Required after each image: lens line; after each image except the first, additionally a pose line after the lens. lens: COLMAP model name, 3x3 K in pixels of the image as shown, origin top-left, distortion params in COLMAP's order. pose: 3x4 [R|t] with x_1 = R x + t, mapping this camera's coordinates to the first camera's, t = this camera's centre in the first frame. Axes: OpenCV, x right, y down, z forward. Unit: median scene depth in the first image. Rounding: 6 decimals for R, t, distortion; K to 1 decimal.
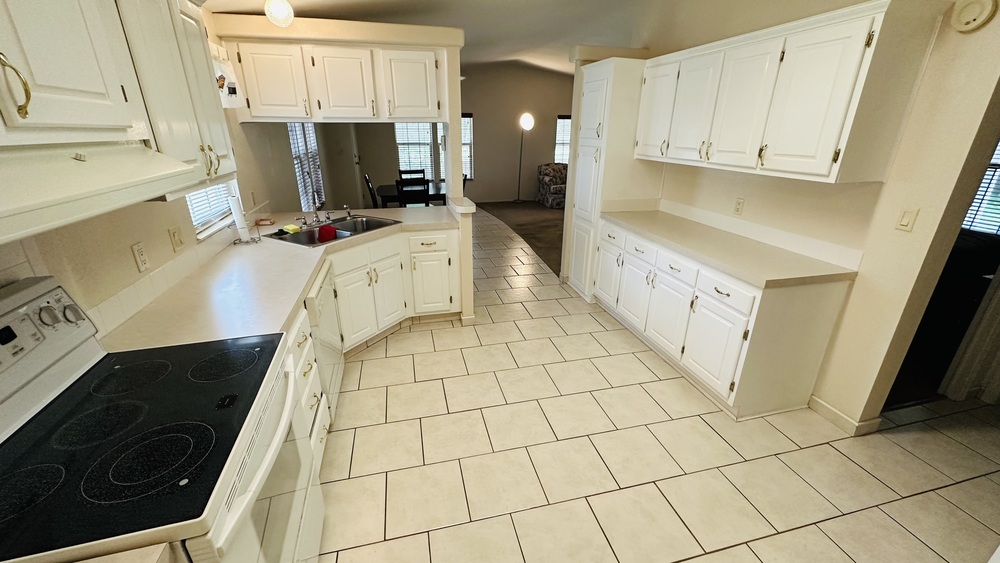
lens RADIAL K [[399.4, 0, 498.9], [0, 399.4, 282.5], [0, 0, 1]] dist [-0.001824, -0.000007]
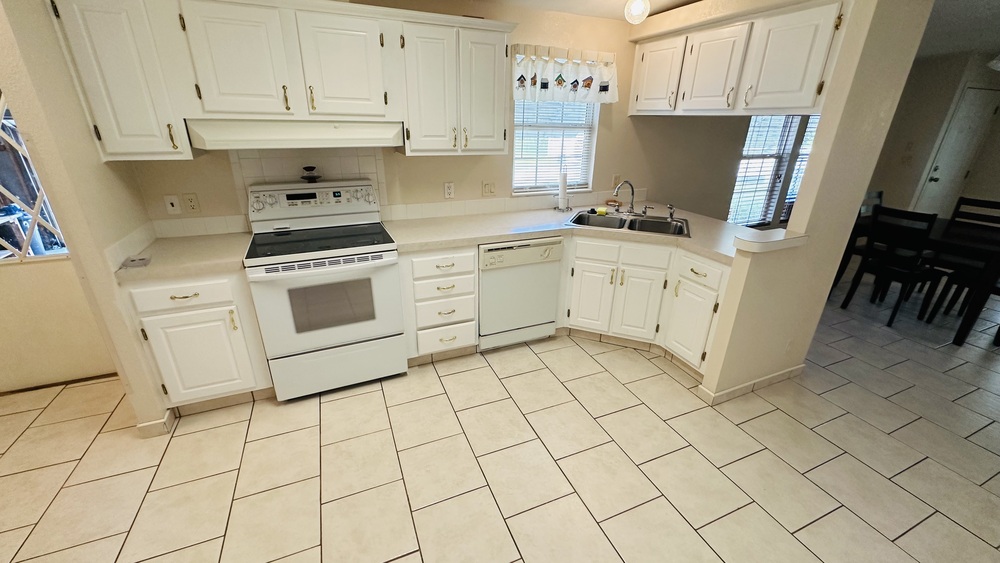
lens RADIAL K [[399.4, 0, 498.9], [0, 399.4, 282.5], [0, 0, 1]] dist [-0.001824, -0.000007]
pose [[0.154027, 0.376538, -0.913507, 0.508514], [-0.372883, 0.878327, 0.299165, -0.179117], [0.915005, 0.294552, 0.275691, 0.470631]]
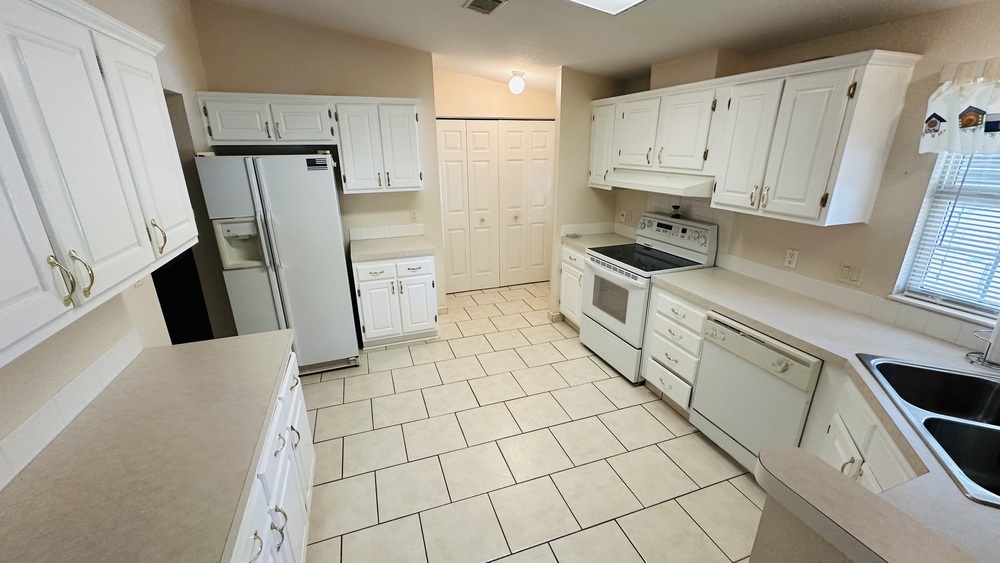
lens RADIAL K [[399.4, 0, 498.9], [0, 399.4, 282.5], [0, 0, 1]] dist [-0.001824, -0.000007]
pose [[-0.995842, 0.028416, -0.086554, 0.164345], [-0.033956, 0.765858, 0.642112, -0.505205], [0.084534, 0.642381, -0.761709, 1.170151]]
